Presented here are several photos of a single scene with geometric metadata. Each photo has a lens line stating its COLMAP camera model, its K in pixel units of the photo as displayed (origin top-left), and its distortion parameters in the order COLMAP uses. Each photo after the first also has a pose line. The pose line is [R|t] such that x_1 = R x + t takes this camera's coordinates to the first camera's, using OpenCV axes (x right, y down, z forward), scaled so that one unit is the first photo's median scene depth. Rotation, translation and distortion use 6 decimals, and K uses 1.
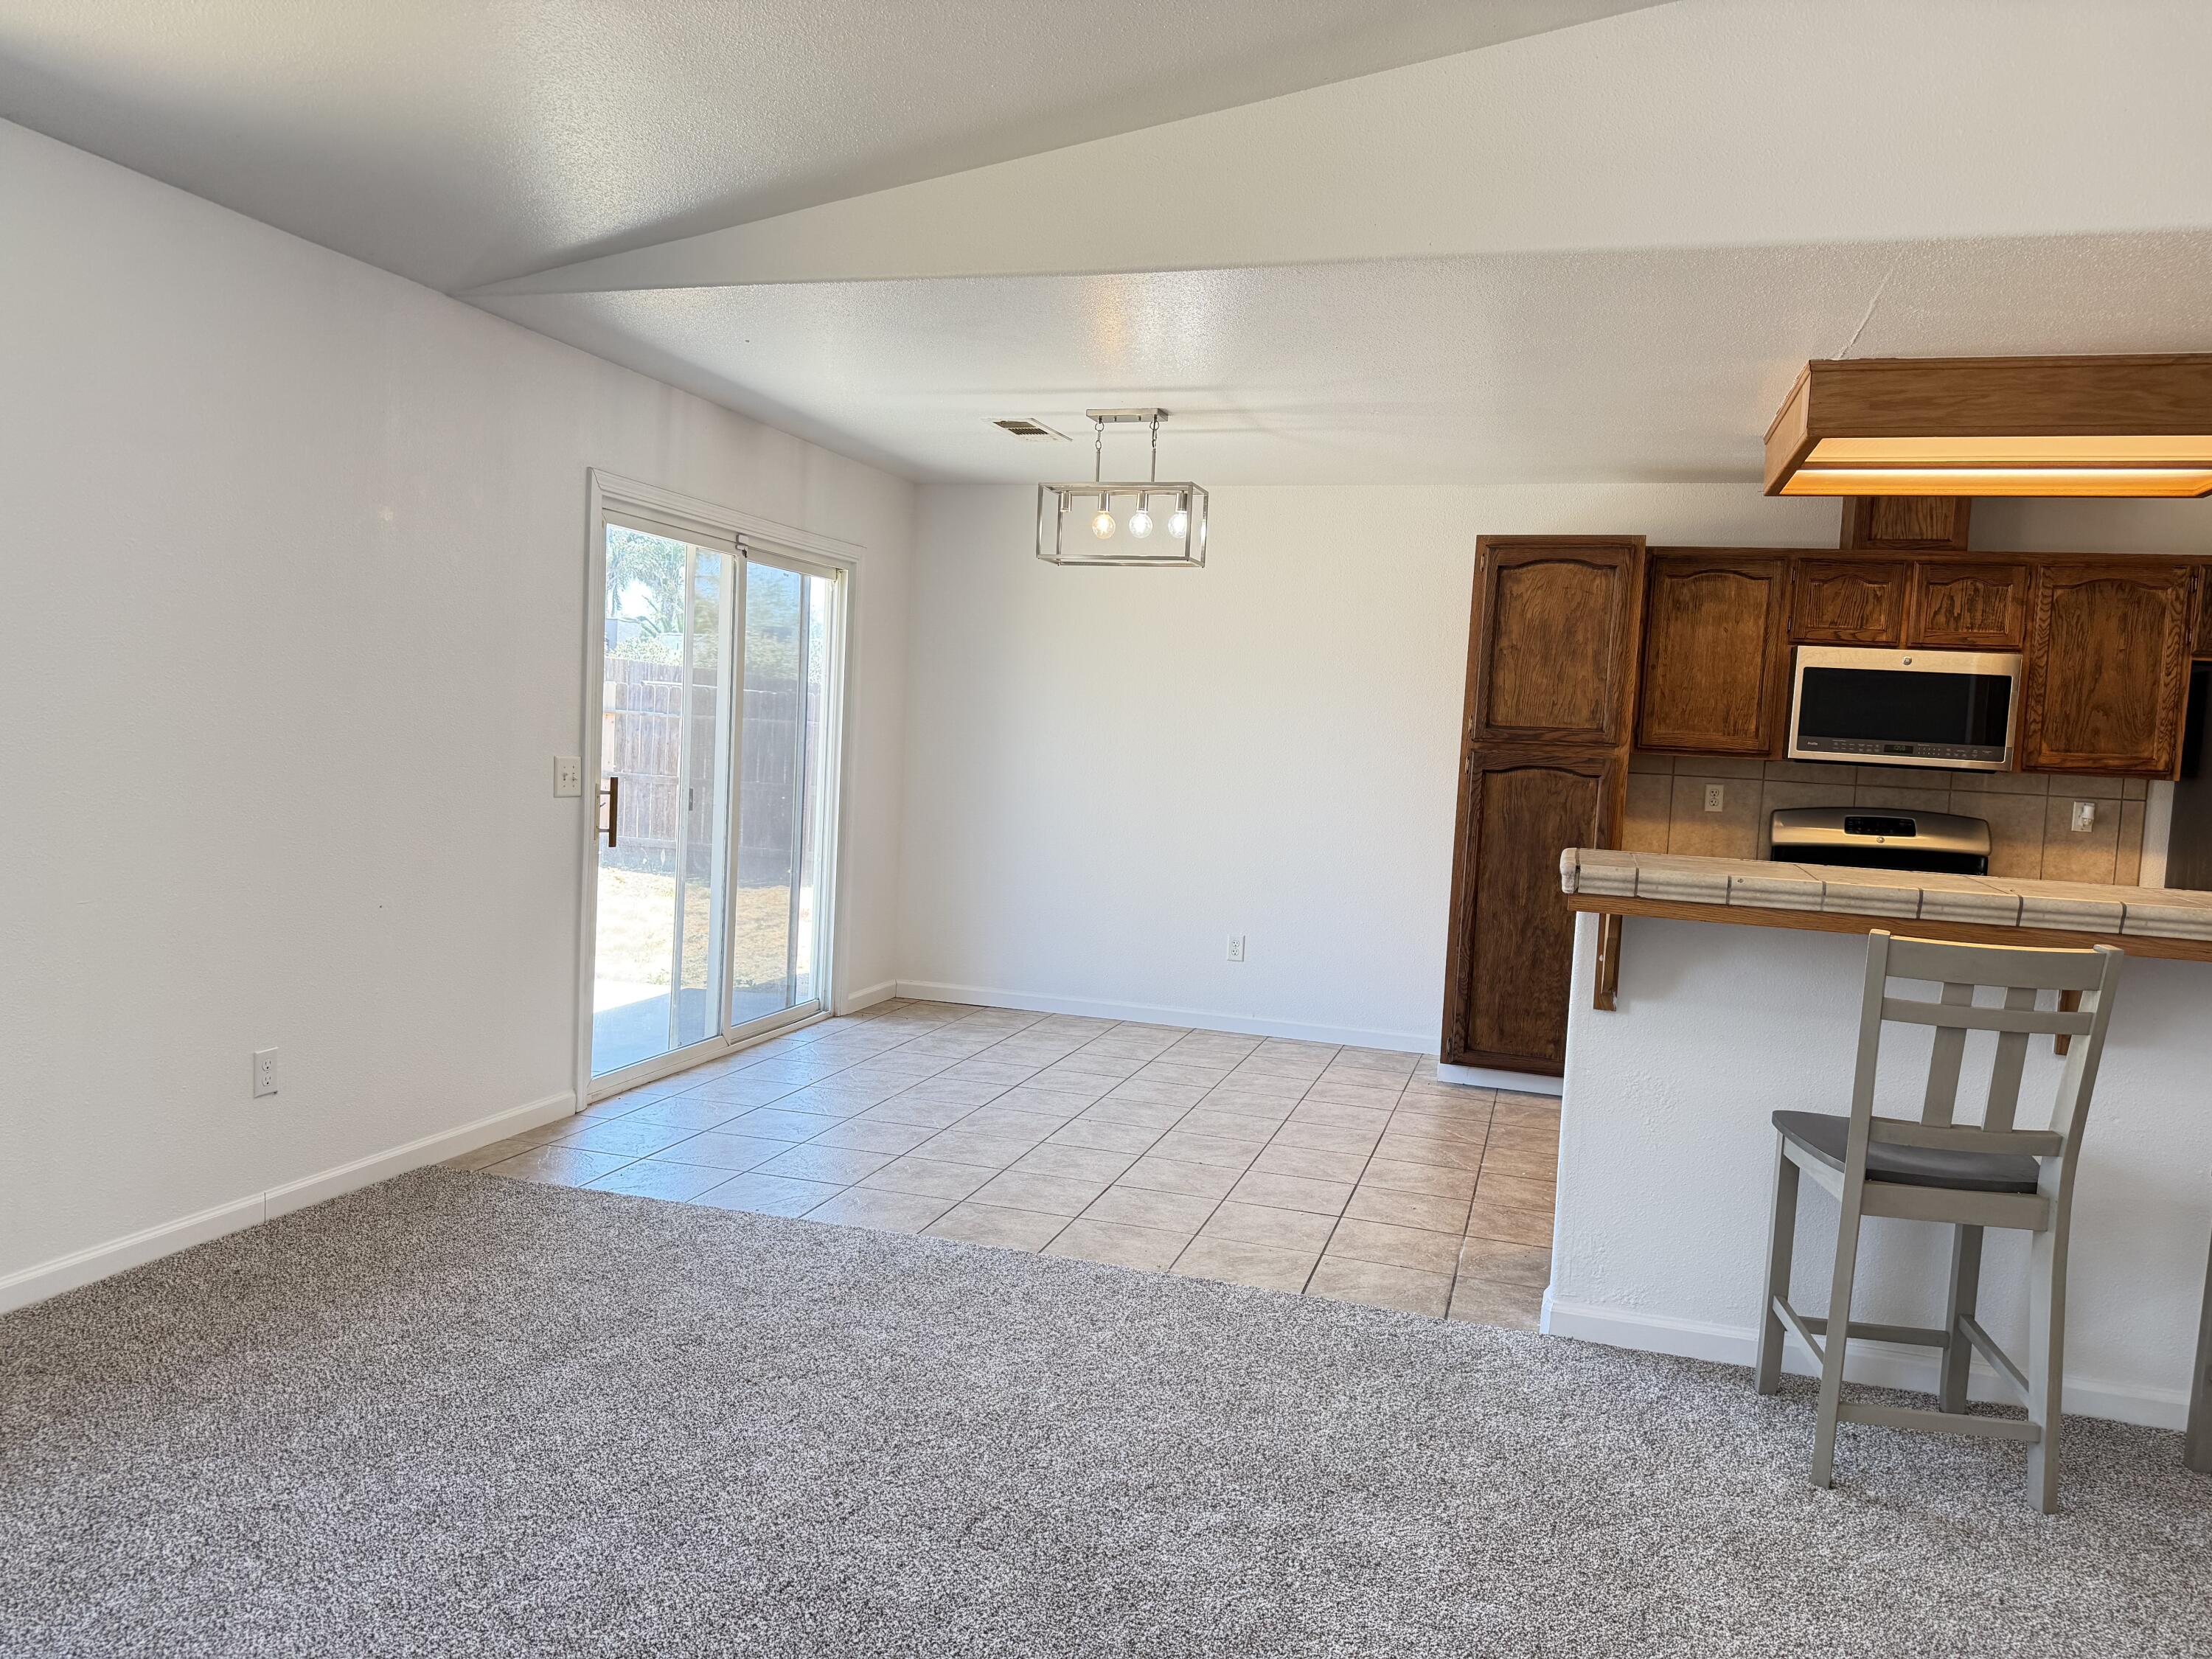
lens RADIAL K [[1557.9, 0, 1106.0], [0, 1557.9, 829.5], [0, 0, 1]] dist [0.097897, -0.114864]
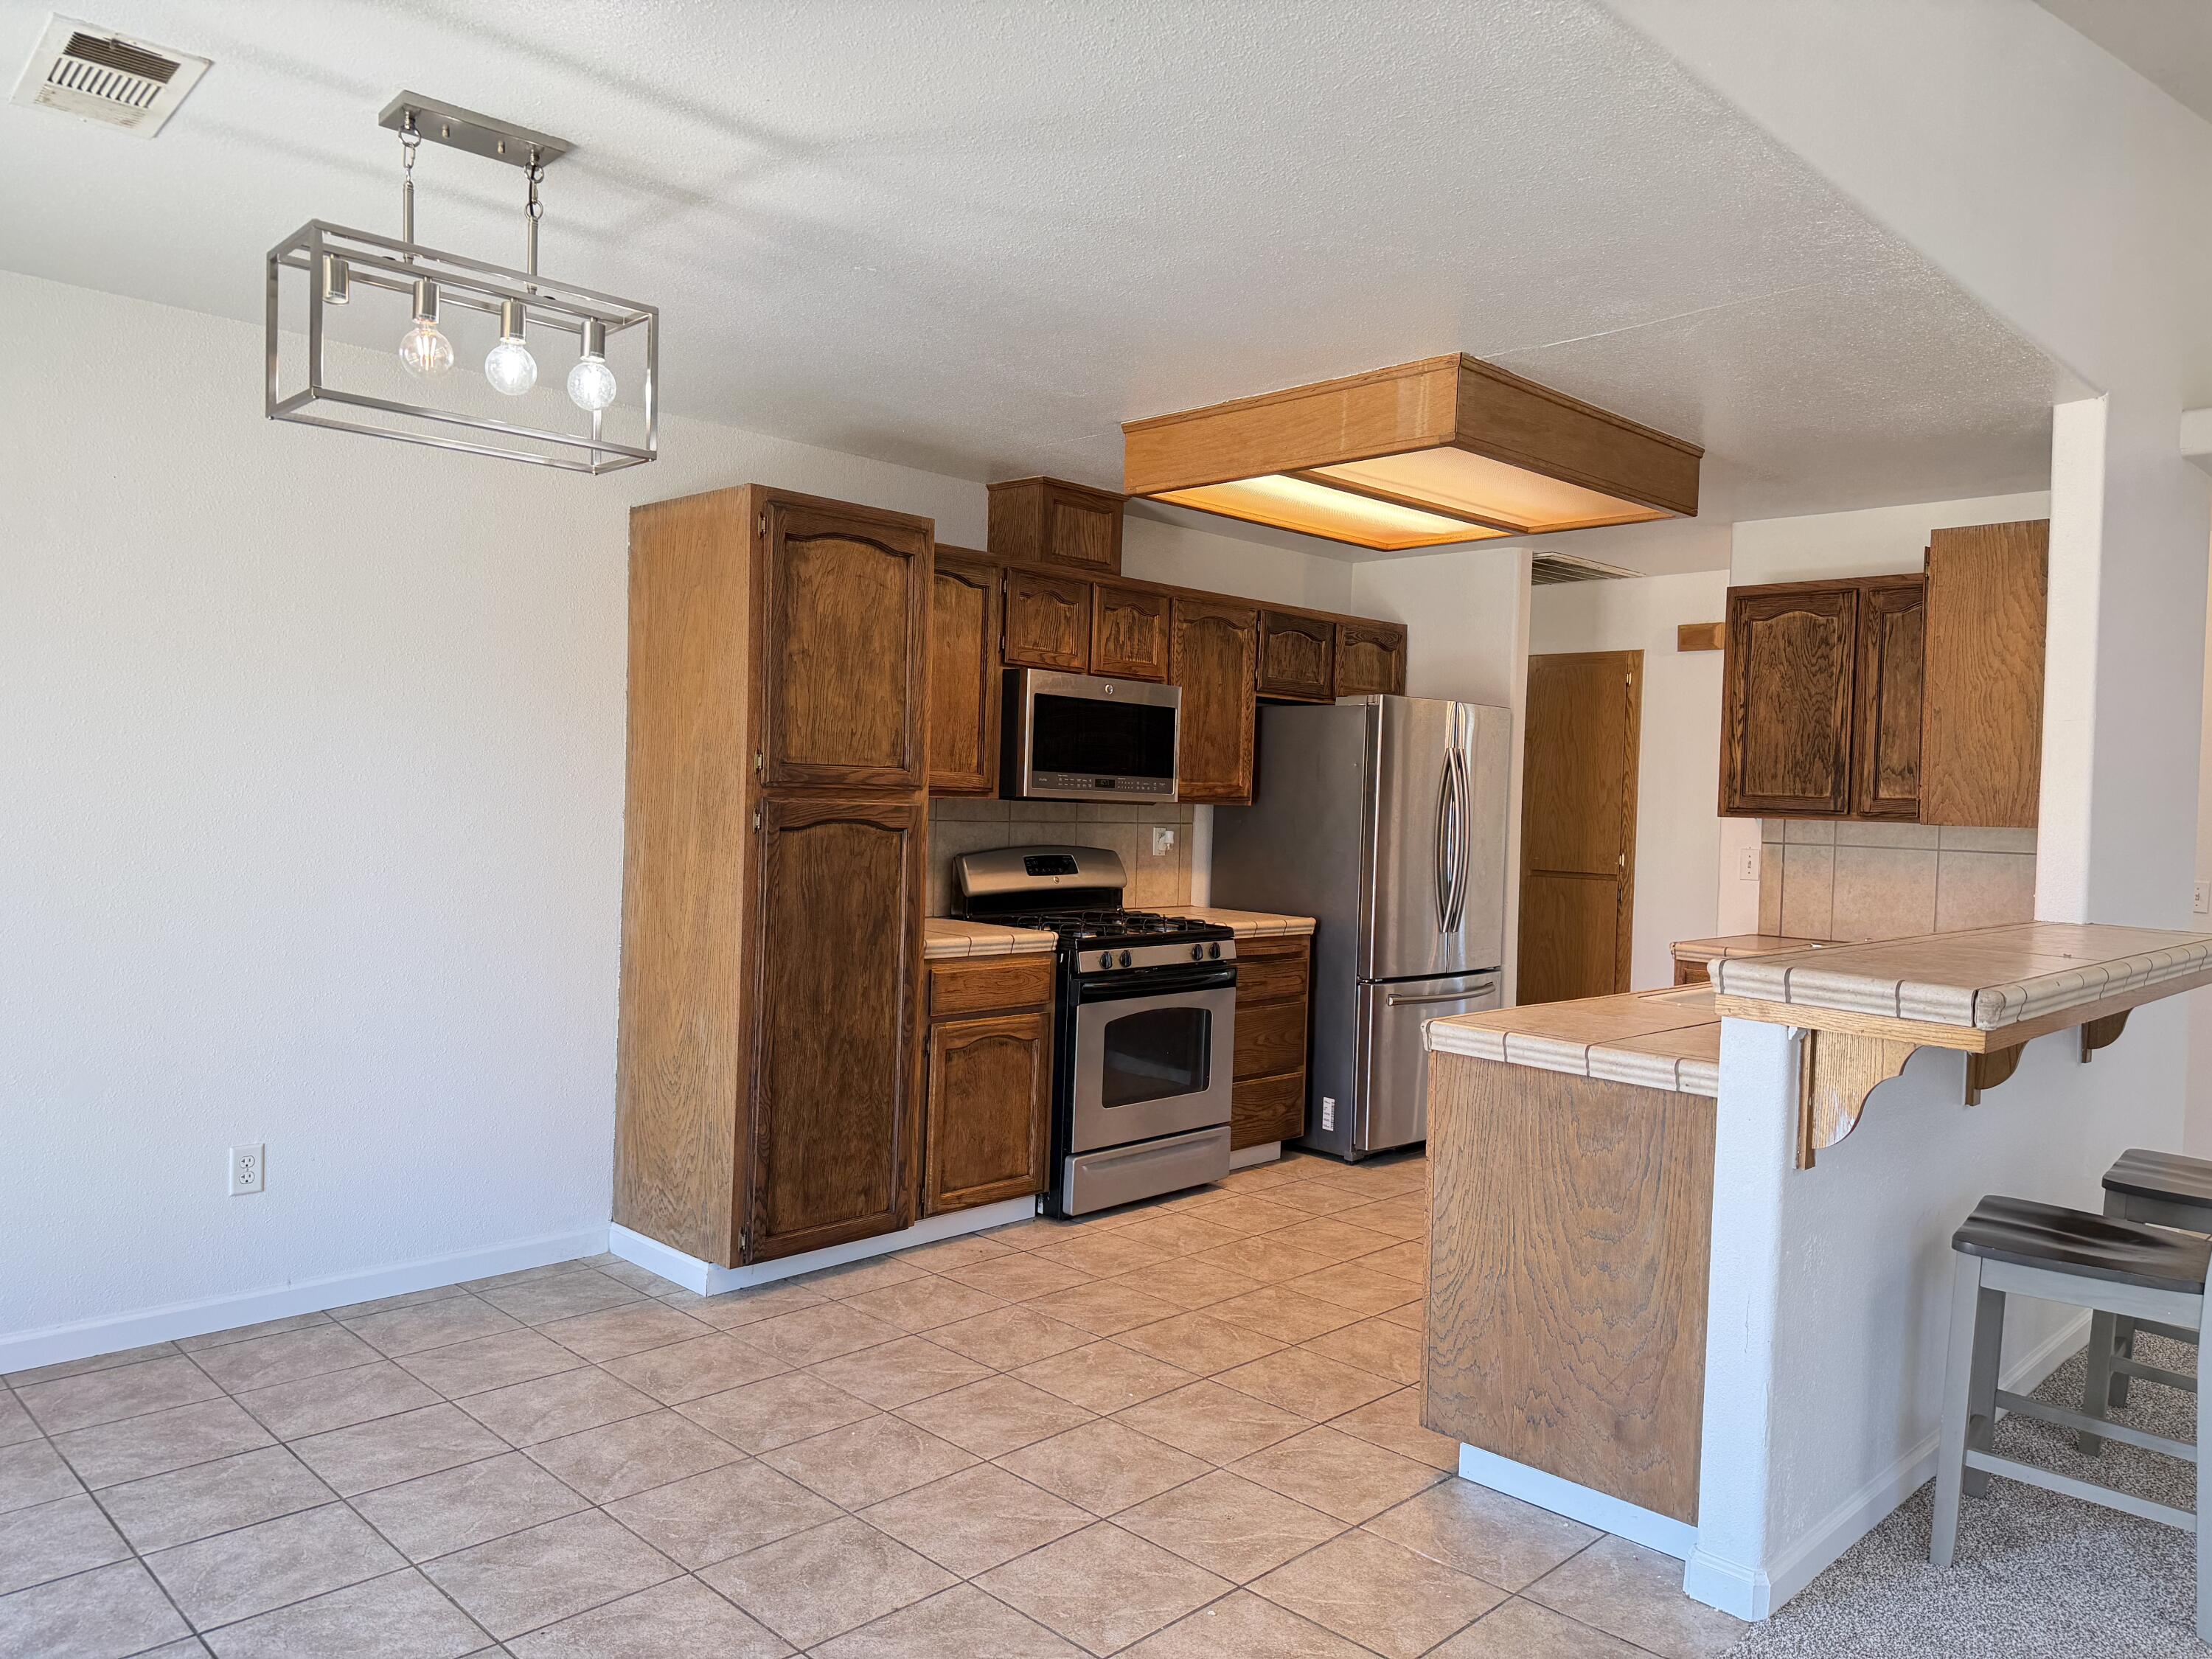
lens RADIAL K [[1547.7, 0, 1106.0], [0, 1547.7, 829.5], [0, 0, 1]] dist [0.186303, -0.292455]
pose [[0.472513, -0.056963, 0.879481, -0.303202], [0.051937, 0.997975, 0.036734, -0.056163], [-0.879792, 0.028320, 0.474514, 0.555832]]
